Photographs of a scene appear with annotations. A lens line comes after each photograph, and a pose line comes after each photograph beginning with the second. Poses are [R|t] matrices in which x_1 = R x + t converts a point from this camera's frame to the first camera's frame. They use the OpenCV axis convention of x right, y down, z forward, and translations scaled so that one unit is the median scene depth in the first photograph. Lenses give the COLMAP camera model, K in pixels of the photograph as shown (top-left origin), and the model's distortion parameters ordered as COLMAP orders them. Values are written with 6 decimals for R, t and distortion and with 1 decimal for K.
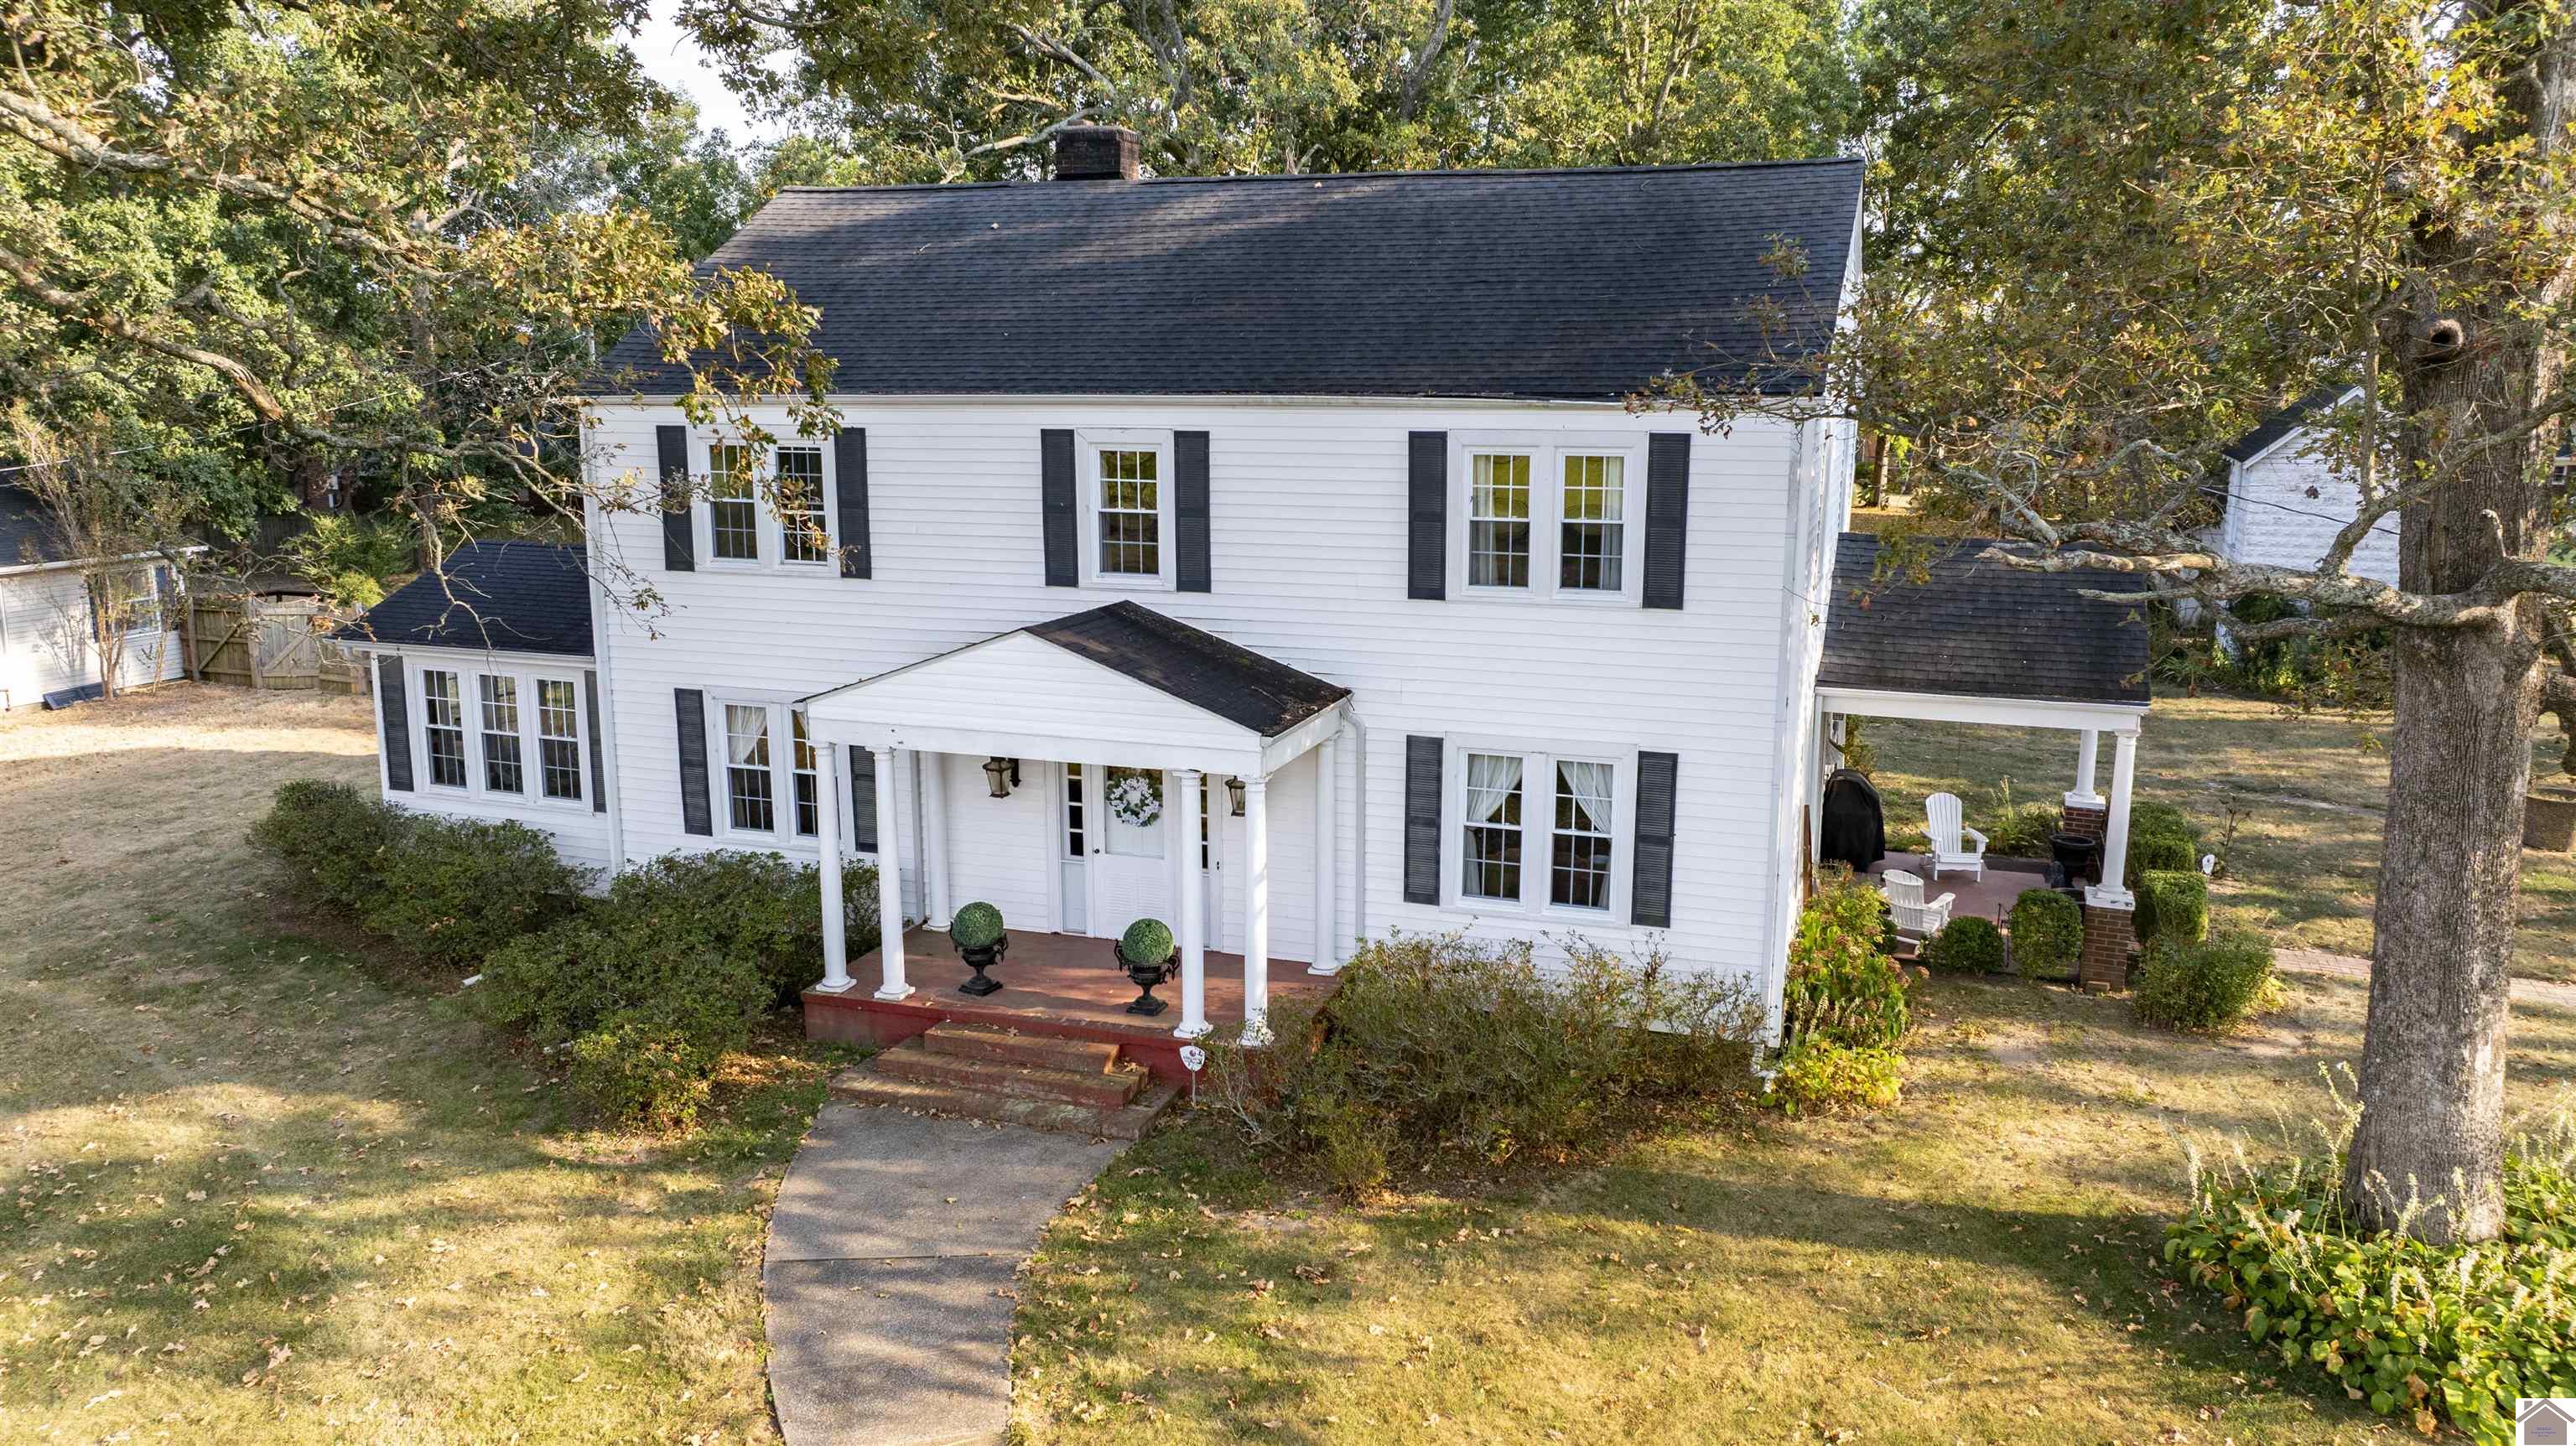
lens RADIAL K [[1786.5, 0, 1290.1], [0, 1786.5, 721.0], [0, 0, 1]] dist [0.000875, 0.000153]
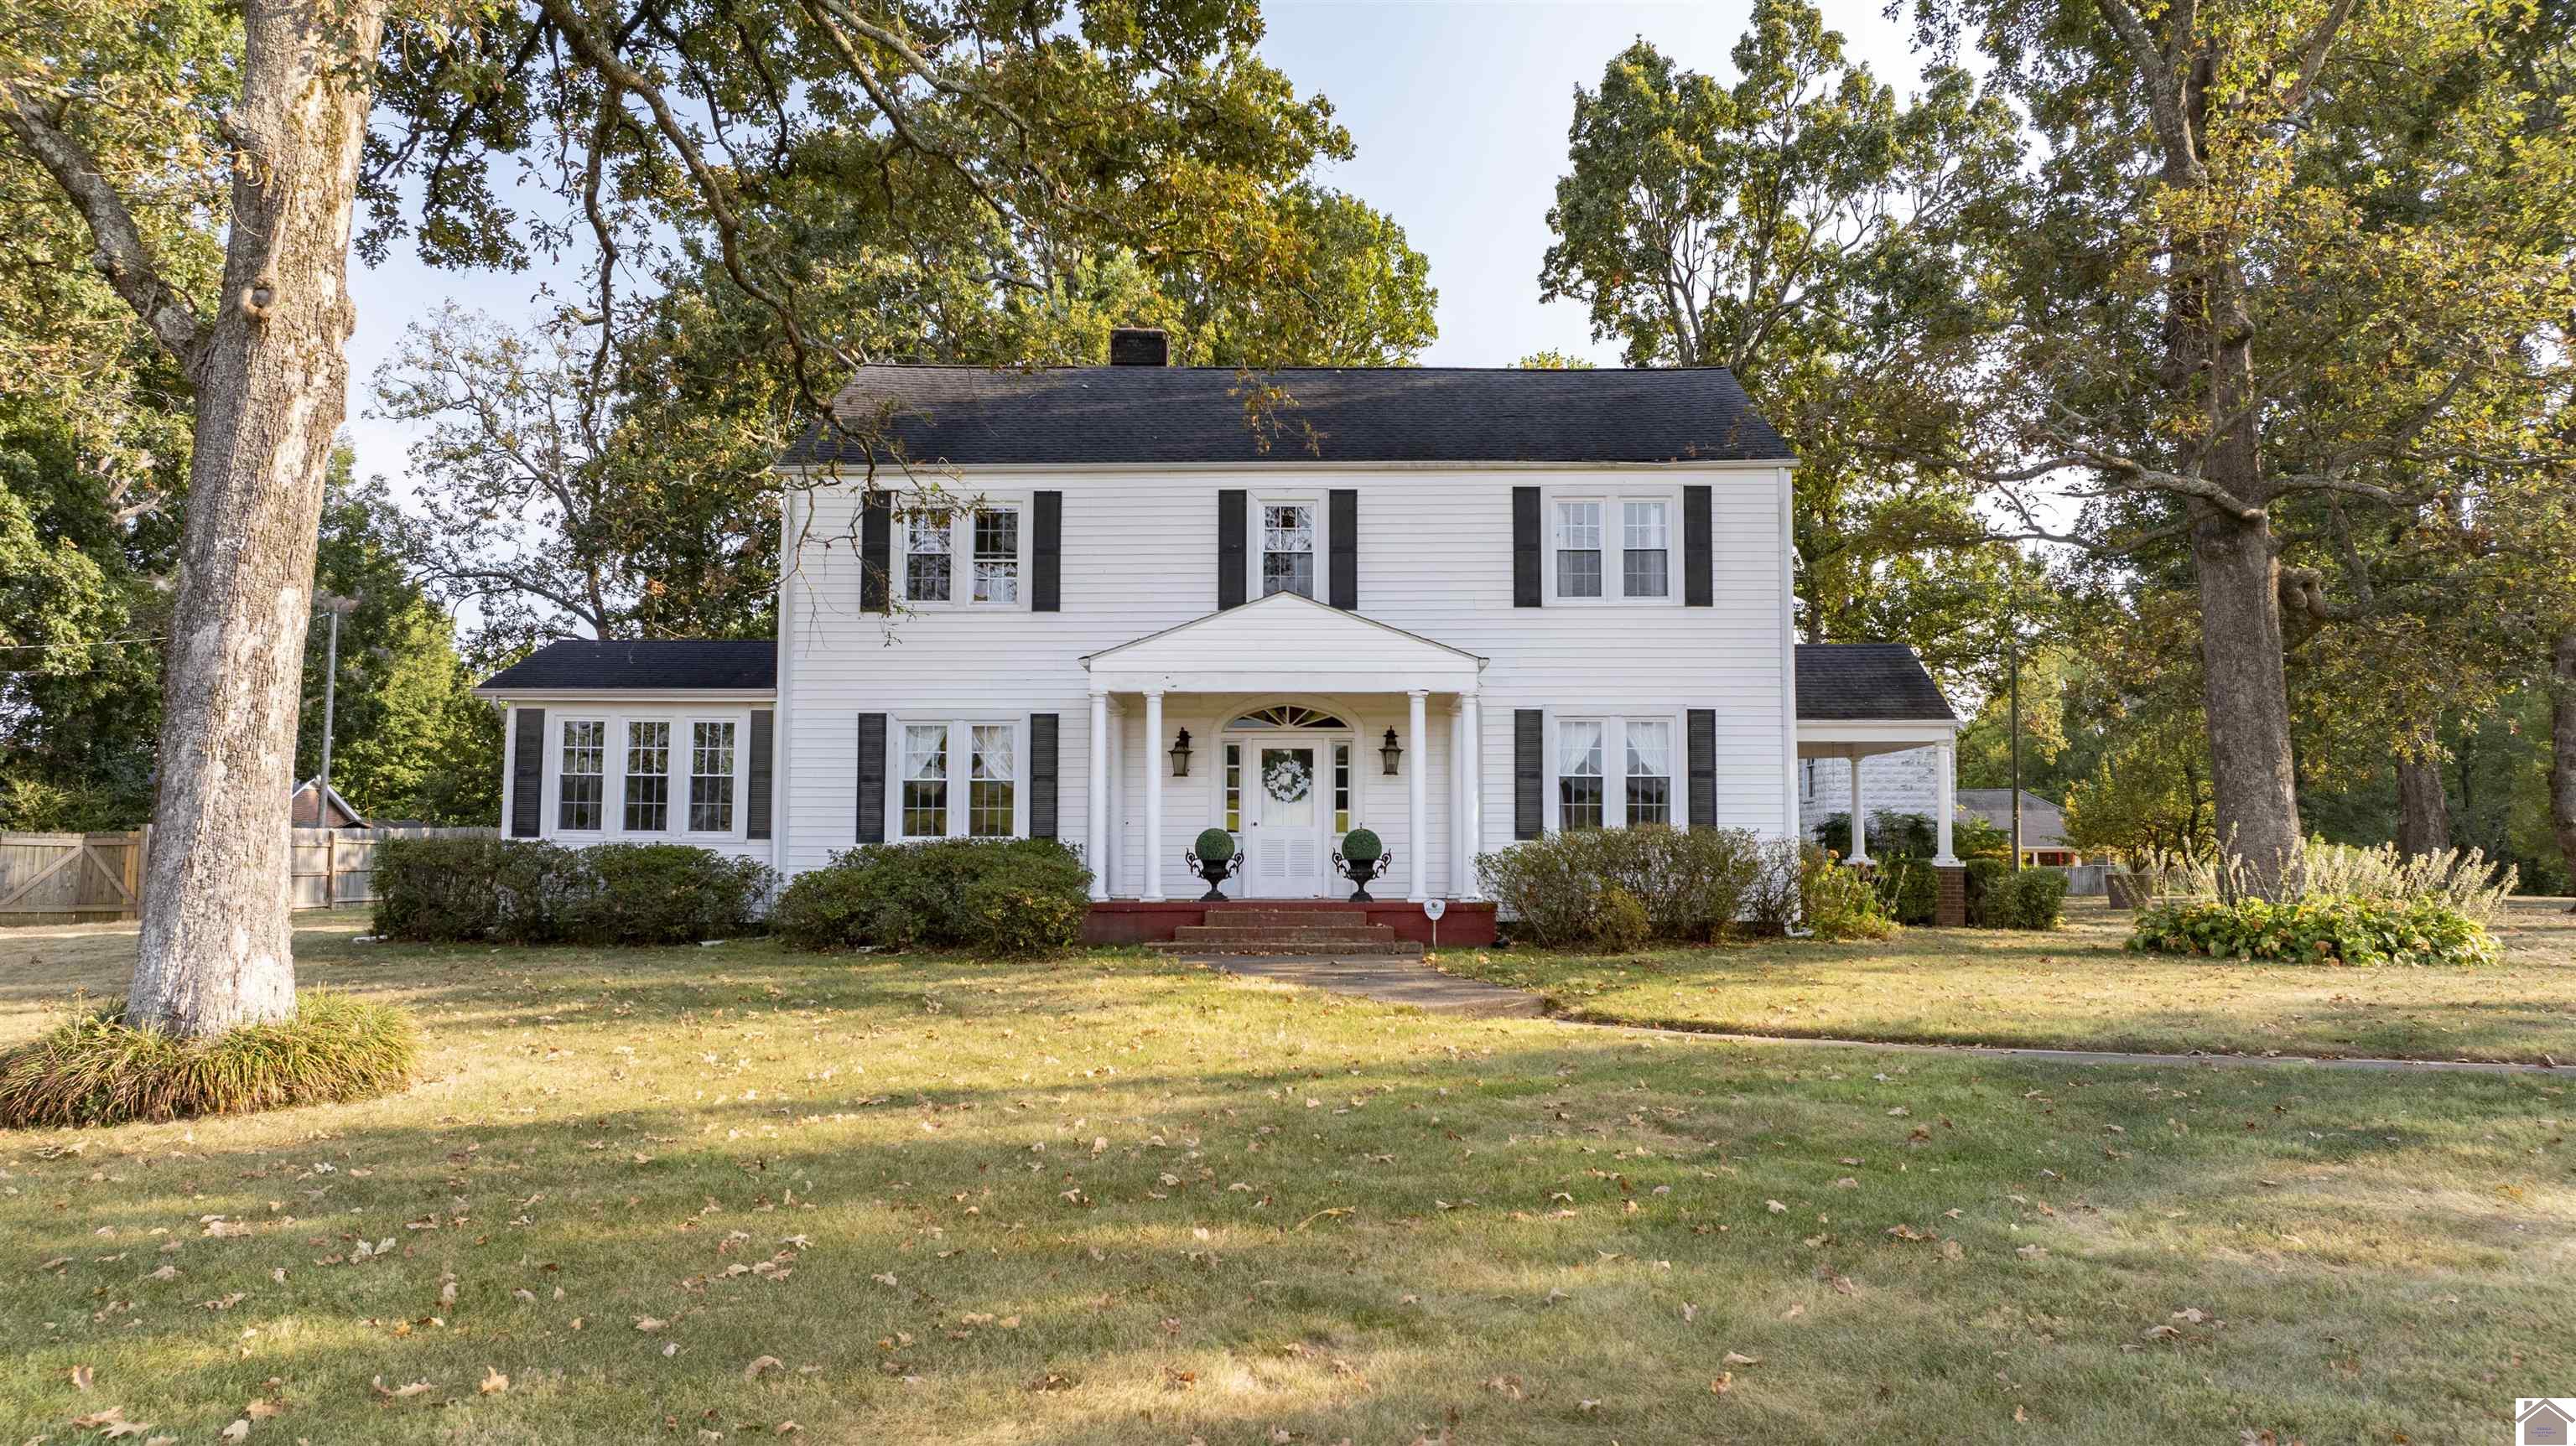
lens RADIAL K [[1786.5, 0, 1291.7], [0, 1786.5, 720.9], [0, 0, 1]] dist [0.000875, 0.000153]
pose [[0.949351, 0.026797, 0.313074, -0.493319], [0.059745, 0.962786, -0.263577, 0.345889], [-0.308486, 0.268932, 0.912421, -0.159856]]
